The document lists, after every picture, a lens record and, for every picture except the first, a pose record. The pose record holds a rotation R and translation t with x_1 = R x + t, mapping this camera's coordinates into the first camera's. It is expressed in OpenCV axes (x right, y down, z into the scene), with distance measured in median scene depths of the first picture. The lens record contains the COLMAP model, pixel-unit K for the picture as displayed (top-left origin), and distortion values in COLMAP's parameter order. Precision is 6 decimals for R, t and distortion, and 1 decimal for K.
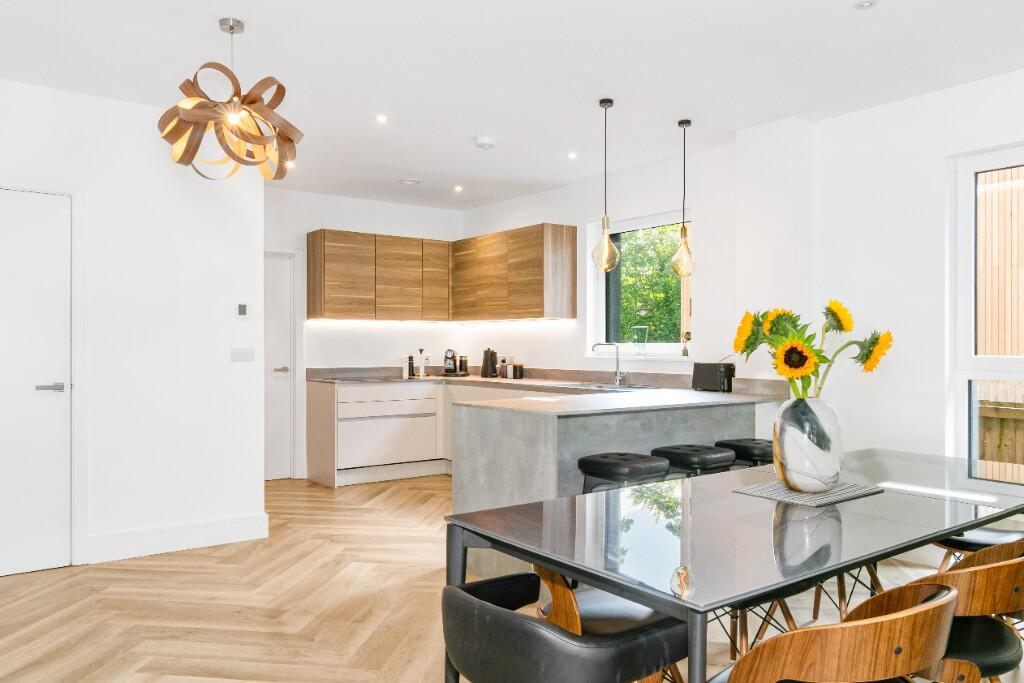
lens RADIAL K [[734.7, 0, 512.0], [0, 734.7, 341.5], [0, 0, 1]] dist [0.002223, 0.000644]
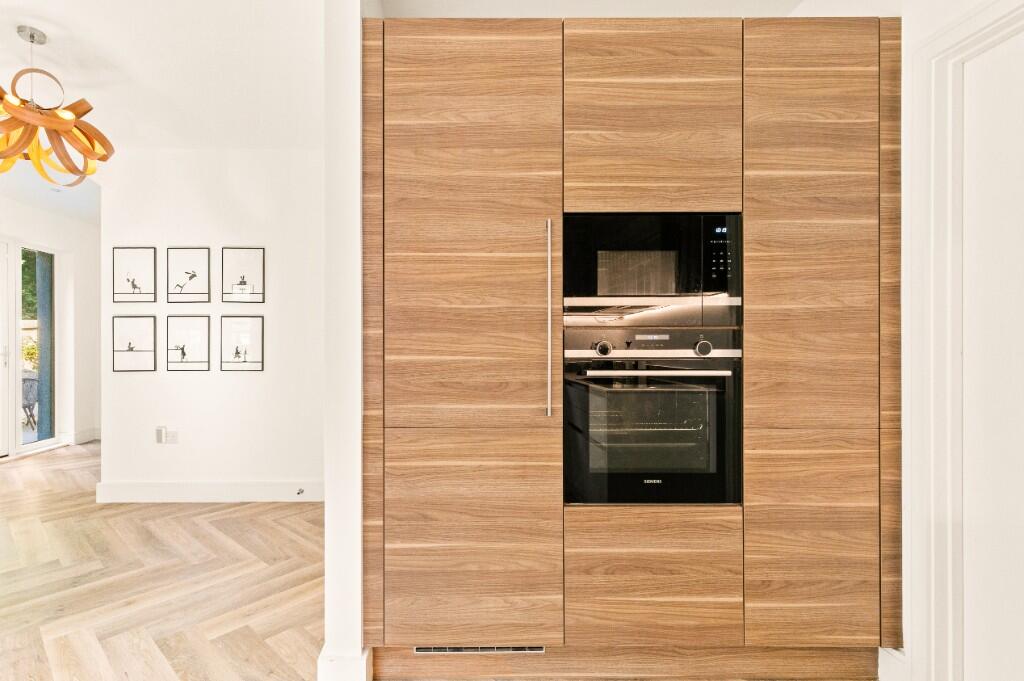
lens RADIAL K [[493.6, 0, 464.8], [0, 493.6, 343.2], [0, 0, 1]] dist [0.001505, -0.000789]
pose [[-0.606326, 0.001190, -0.795215, -0.170984], [0.006268, 0.999975, -0.003283, 0.028055], [0.795191, -0.006975, -0.606318, 1.695034]]
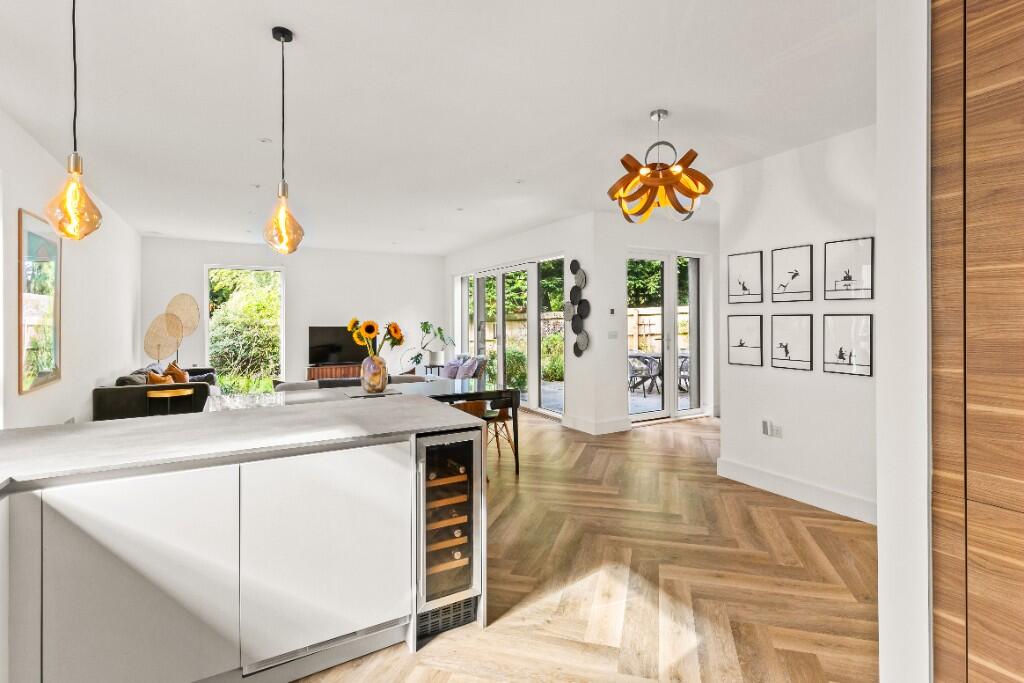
lens RADIAL K [[503.0, 0, 515.4], [0, 503.0, 319.4], [0, 0, 1]] dist [-0.000617, -0.000292]
pose [[-0.988108, 0.001177, 0.153756, -0.227735], [-0.000415, 0.999947, -0.010319, -0.014589], [-0.153760, -0.010260, -0.988055, 1.751455]]
